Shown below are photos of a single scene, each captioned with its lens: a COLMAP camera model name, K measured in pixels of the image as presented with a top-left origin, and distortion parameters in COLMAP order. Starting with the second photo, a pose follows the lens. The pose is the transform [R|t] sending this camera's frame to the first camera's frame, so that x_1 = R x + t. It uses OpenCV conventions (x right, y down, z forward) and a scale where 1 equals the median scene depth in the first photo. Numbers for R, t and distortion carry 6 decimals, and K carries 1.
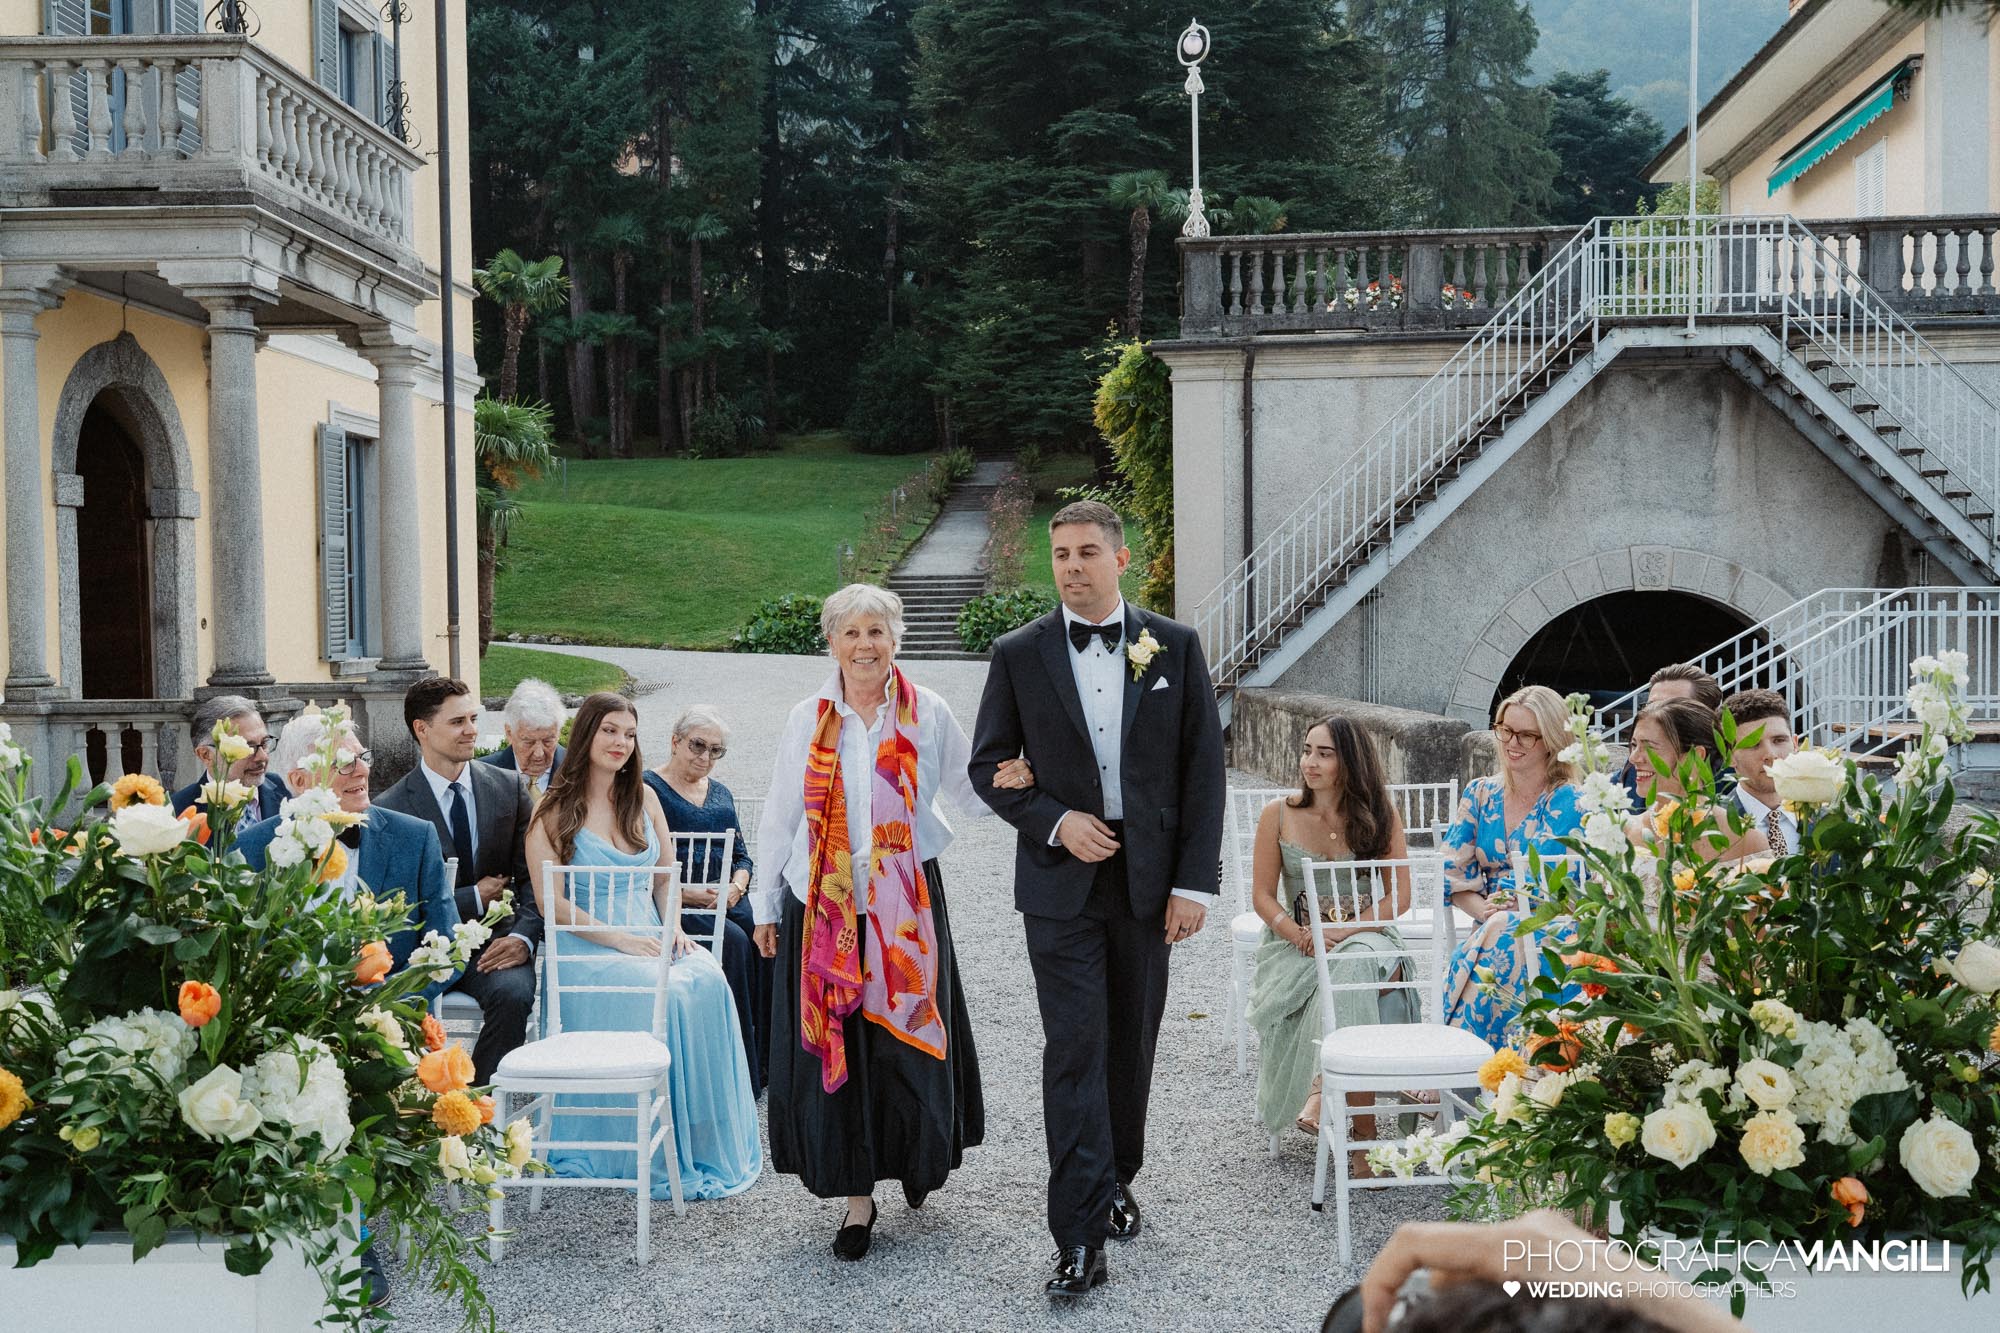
lens RADIAL K [[1990.7, 0, 1004.6], [0, 1990.7, 667.5], [0, 0, 1]] dist [-0.004887, 0.006047]
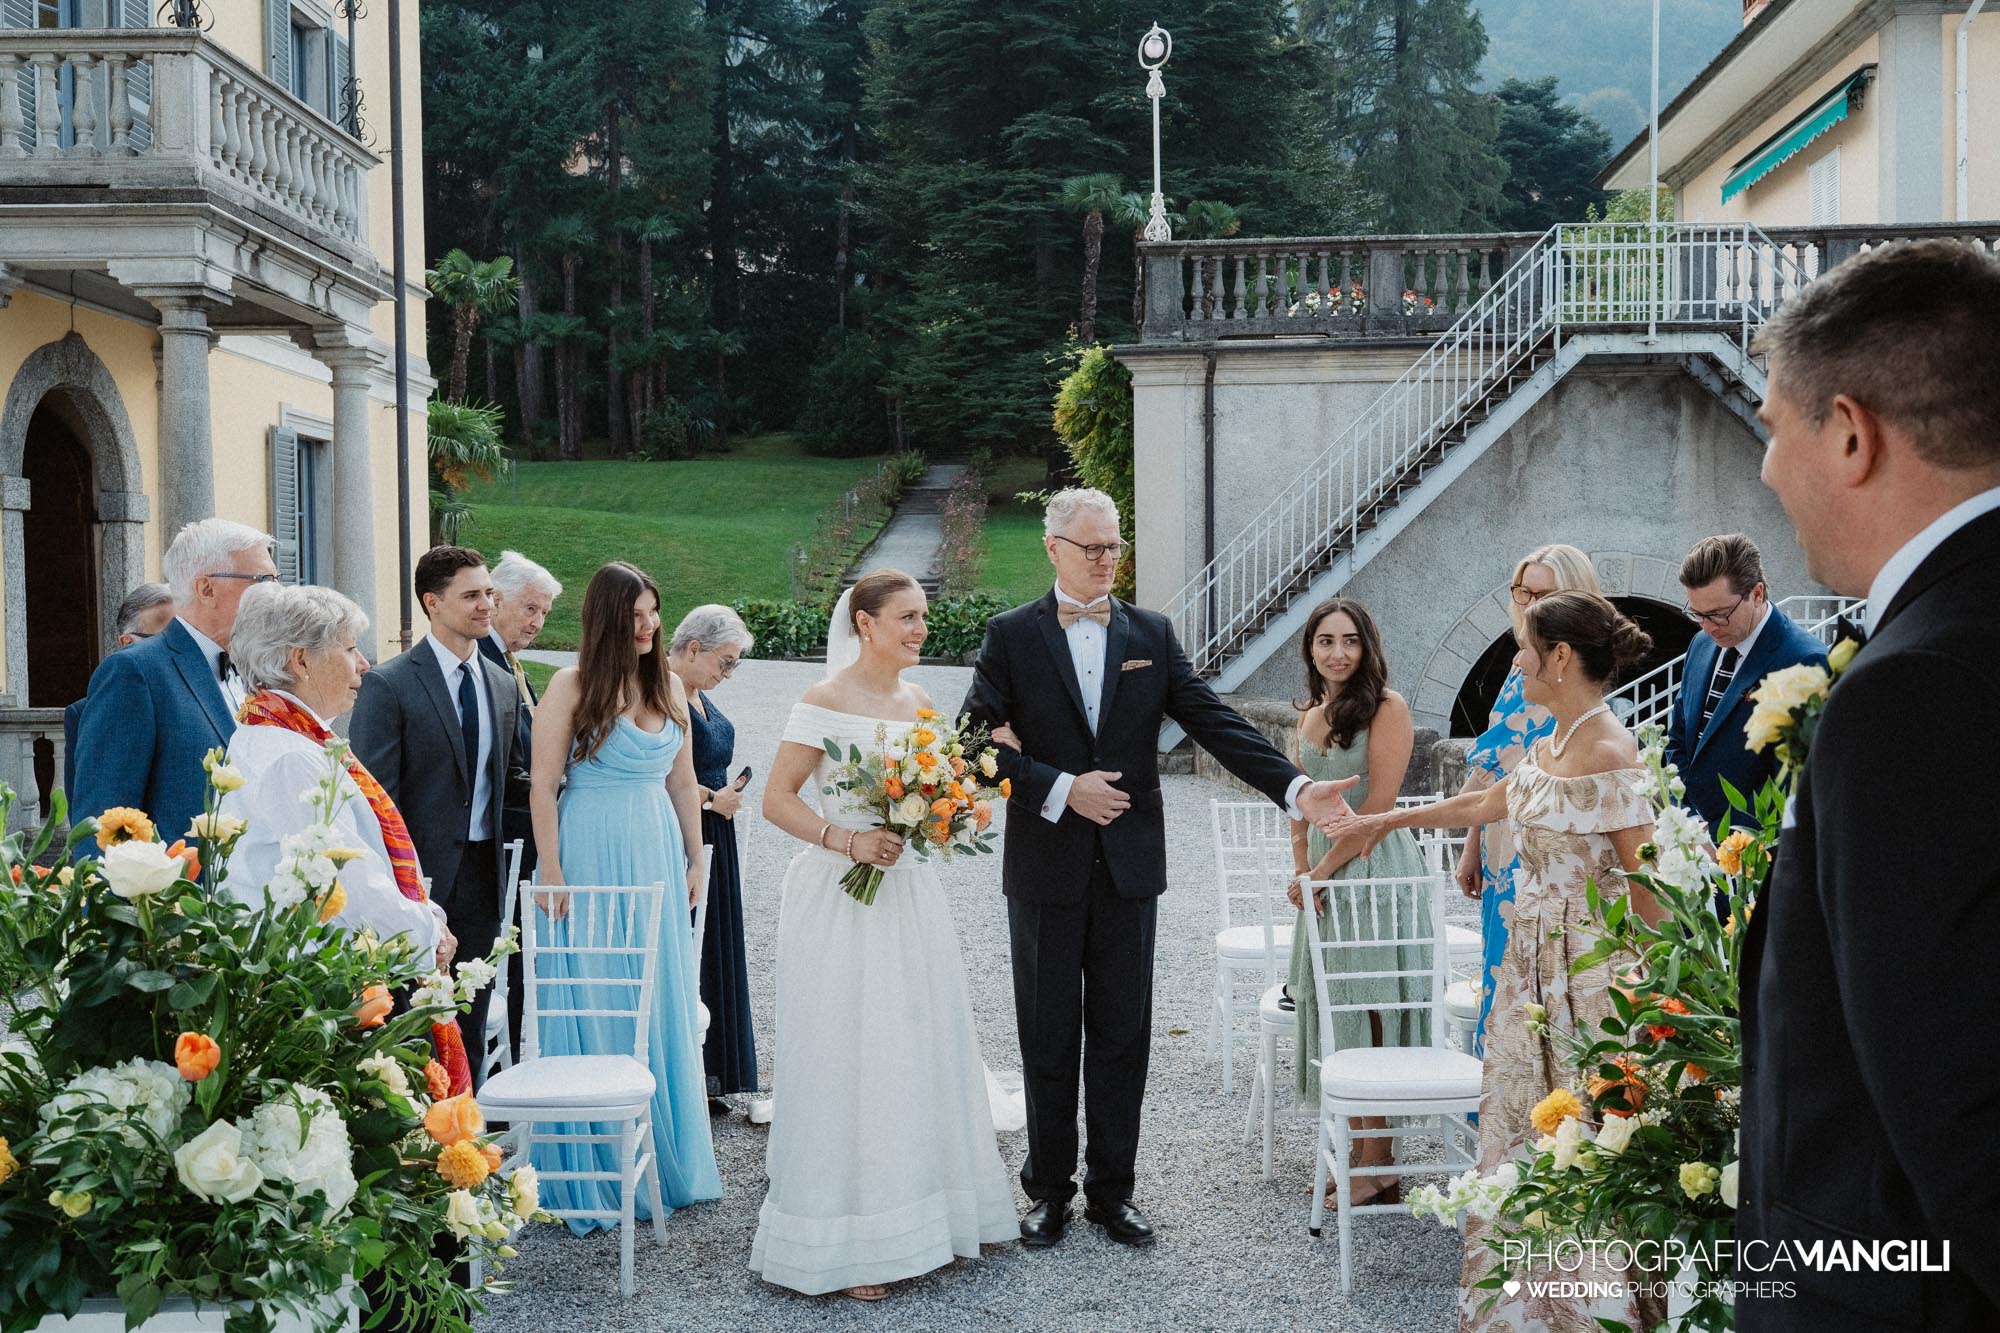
lens RADIAL K [[1989.9, 0, 1000.0], [0, 1989.9, 666.5], [0, 0, 1]] dist [-0.005132, 0.004308]
pose [[0.999699, 0.000611, 0.024535, -0.006287], [-0.000568, 0.999998, -0.001761, -0.001625], [-0.024536, 0.001747, 0.999697, 0.006896]]
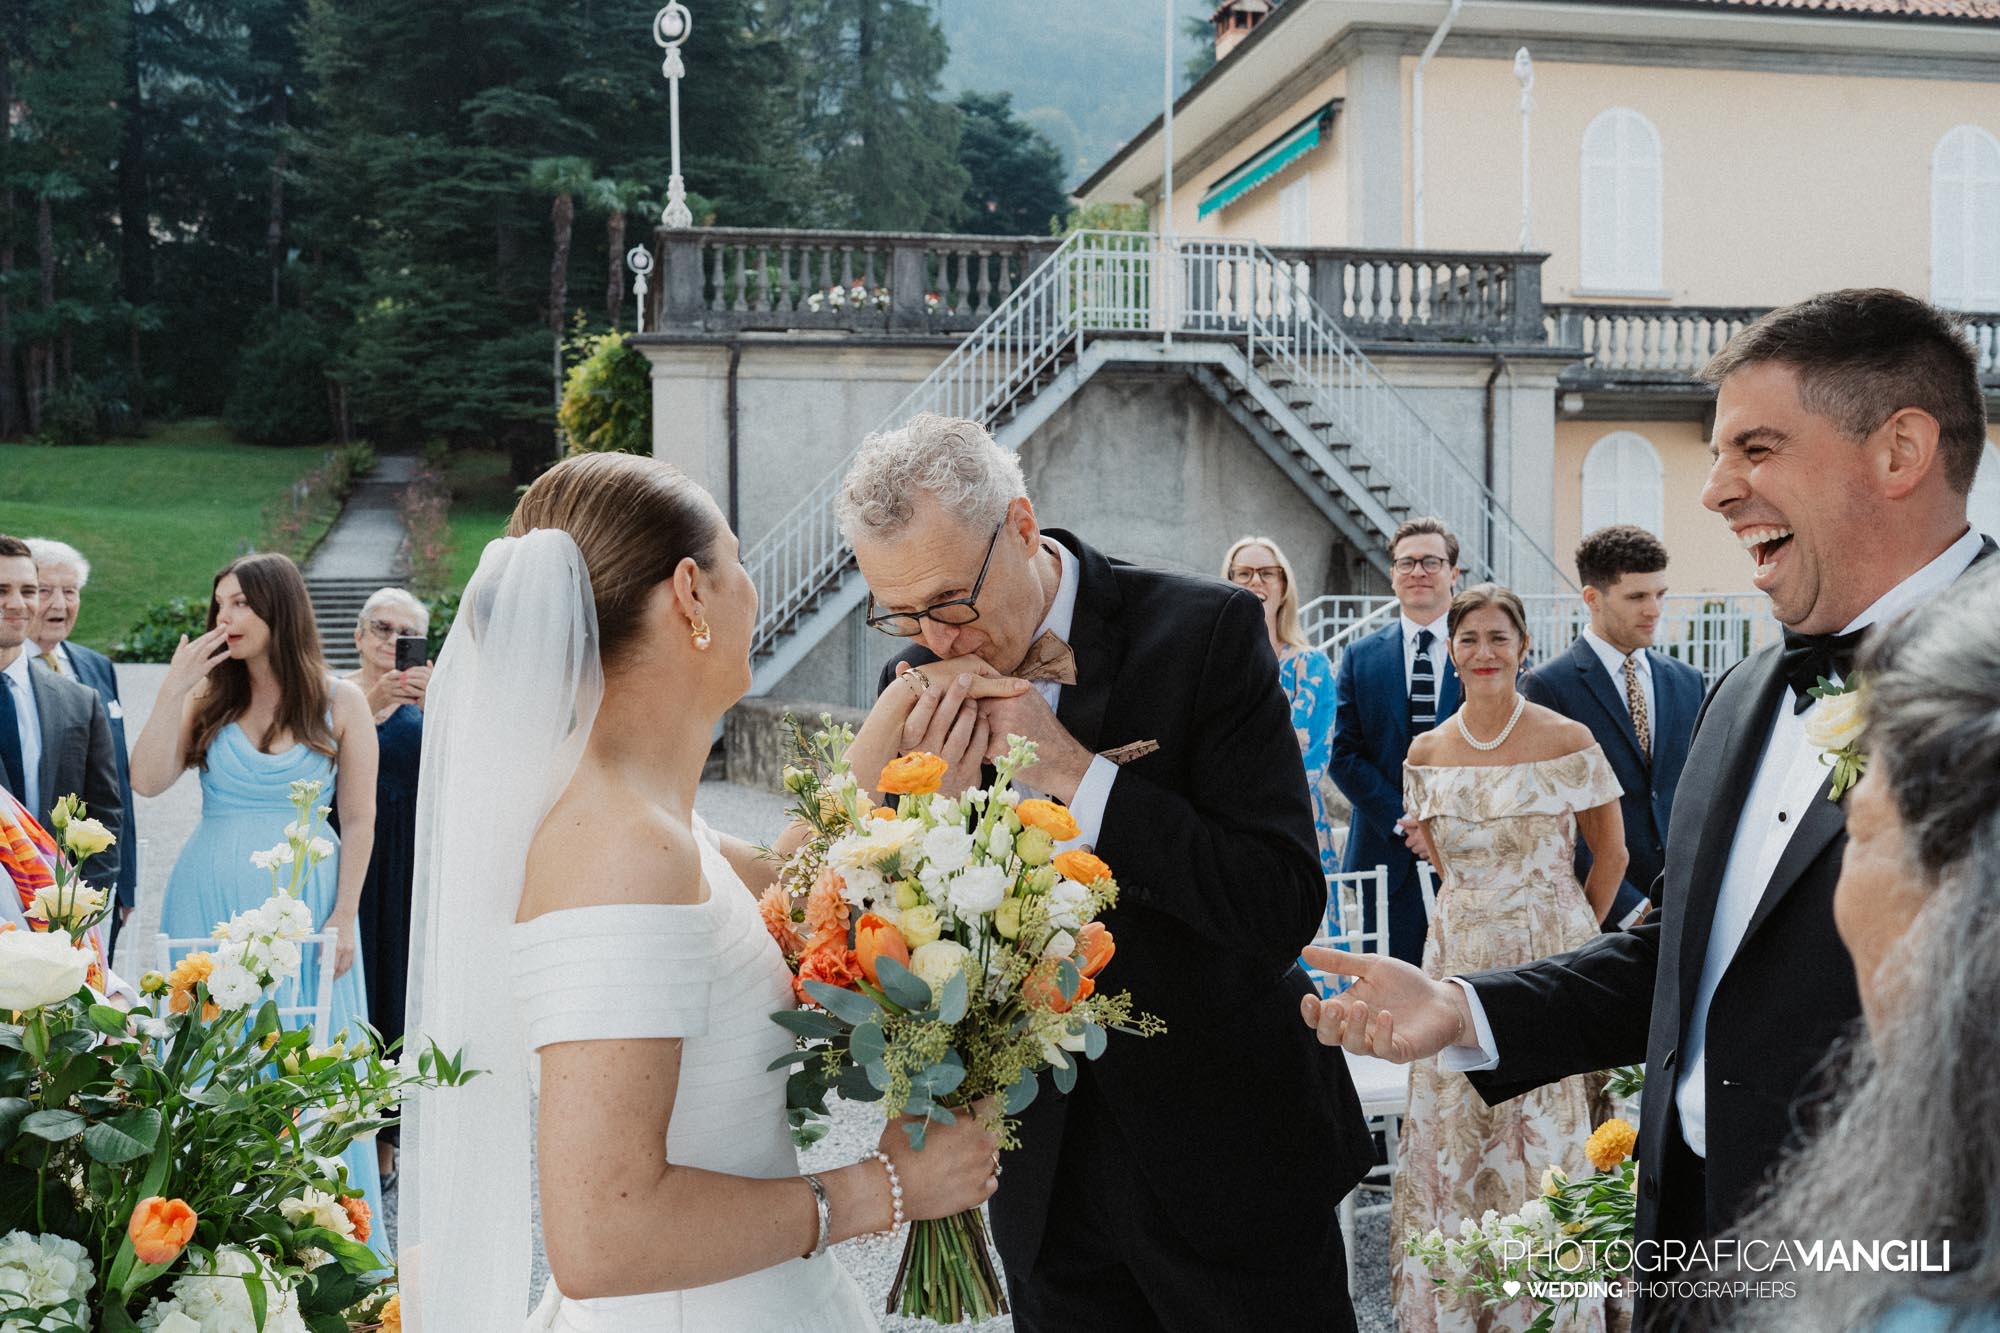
lens RADIAL K [[1997.7, 0, 1026.4], [0, 1997.7, 671.0], [0, 0, 1]] dist [-0.003076, 0.006504]
pose [[0.950104, -0.009285, 0.311796, -0.041794], [0.009380, 0.999955, 0.001195, -0.002241], [-0.311793, 0.001789, 0.950148, 0.033160]]
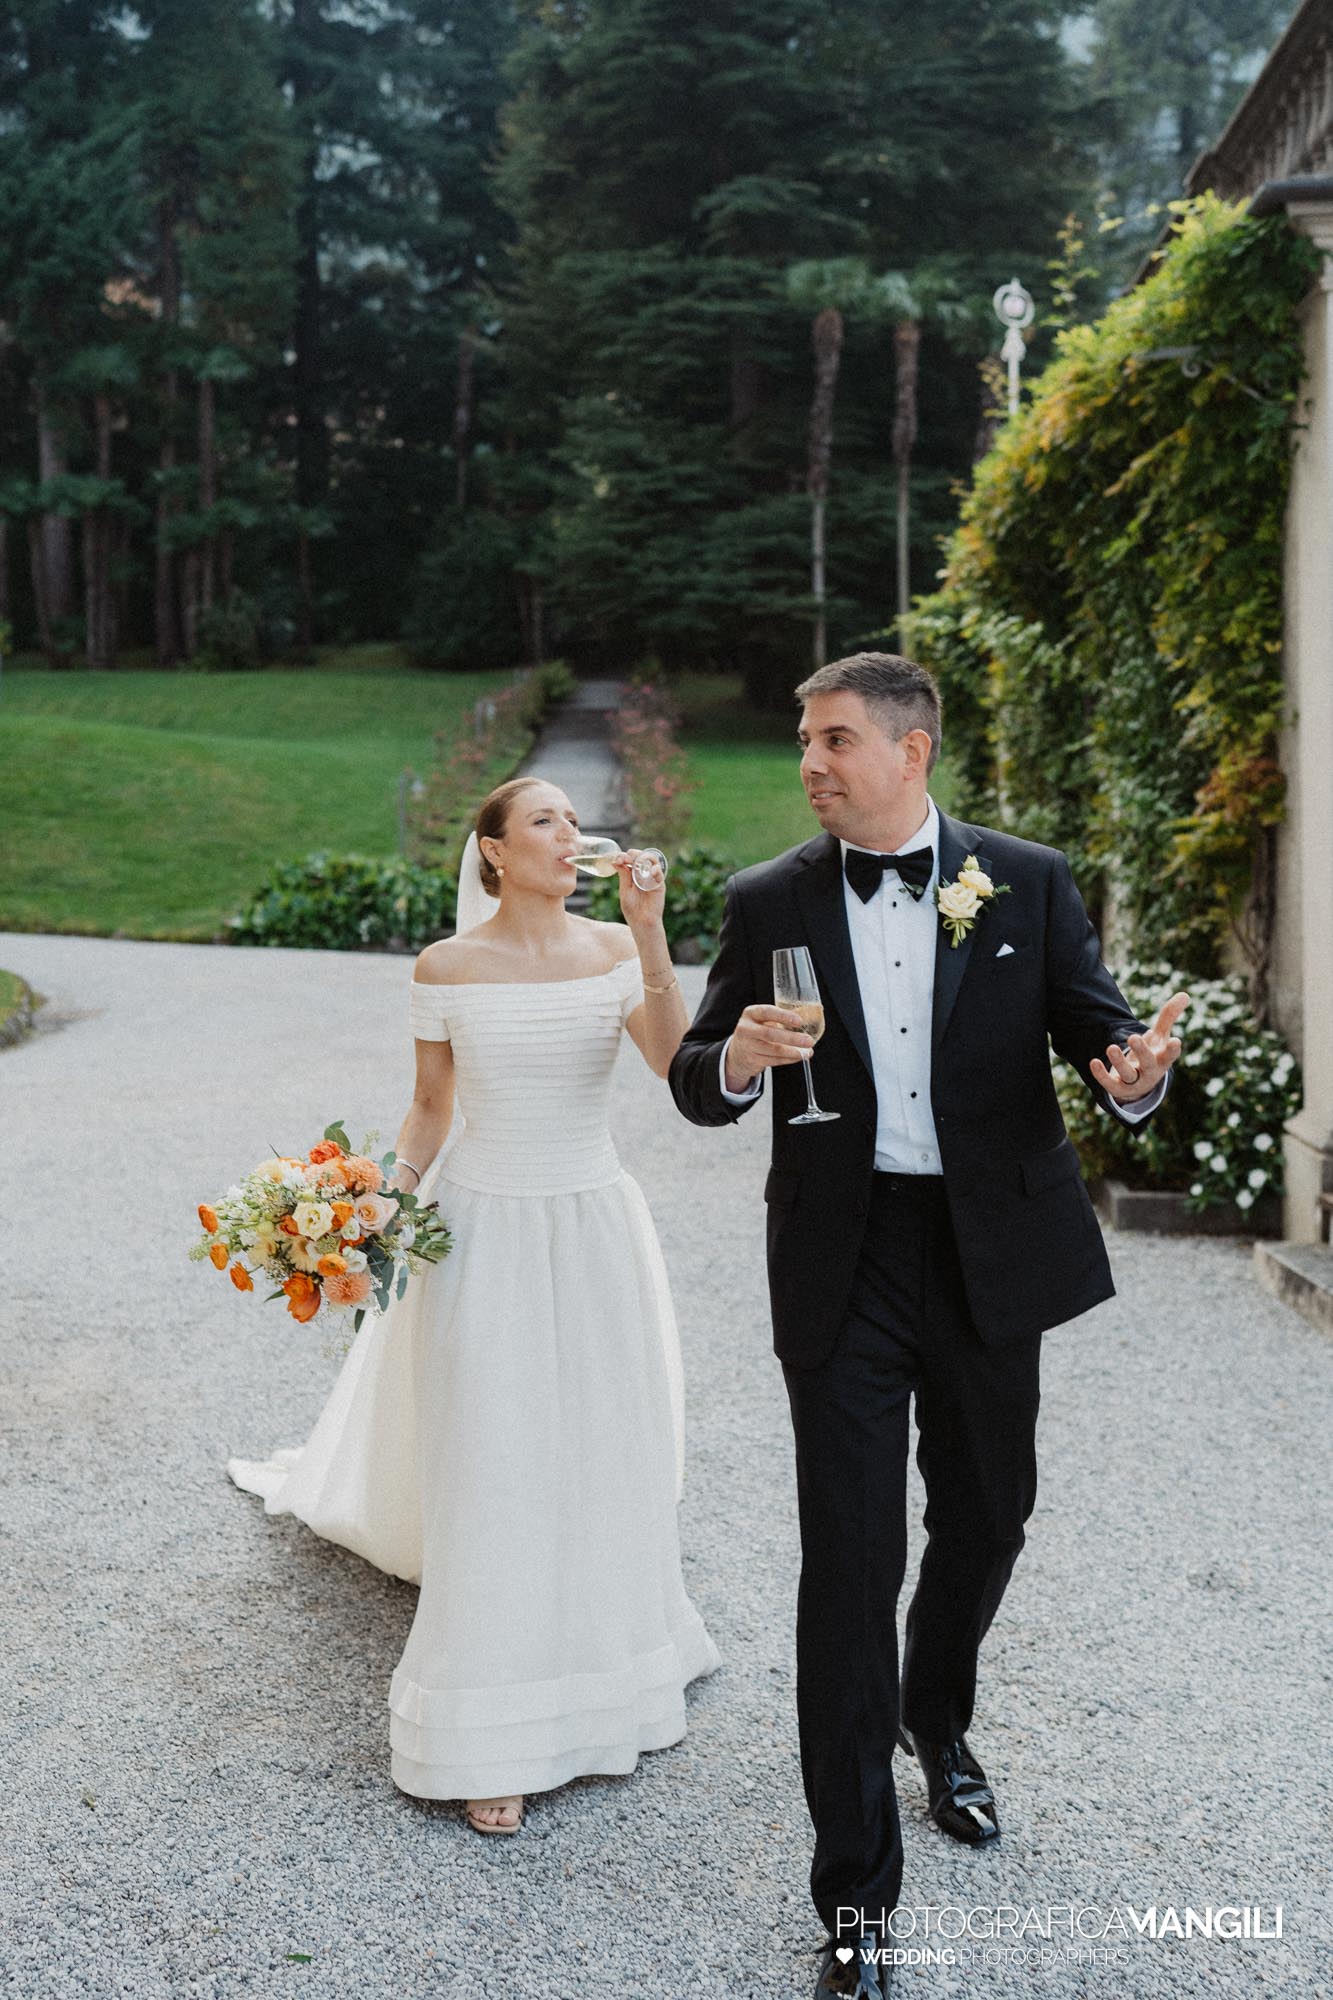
lens RADIAL K [[1997.7, 0, 550.6], [0, 1997.7, 858.7], [0, 0, 1]] dist [-0.003076, 0.006504]
pose [[0.999960, 0.008607, 0.002551, -0.058318], [-0.008507, 0.999275, -0.037119, -0.018892], [-0.002869, 0.037096, 0.999308, 0.575000]]
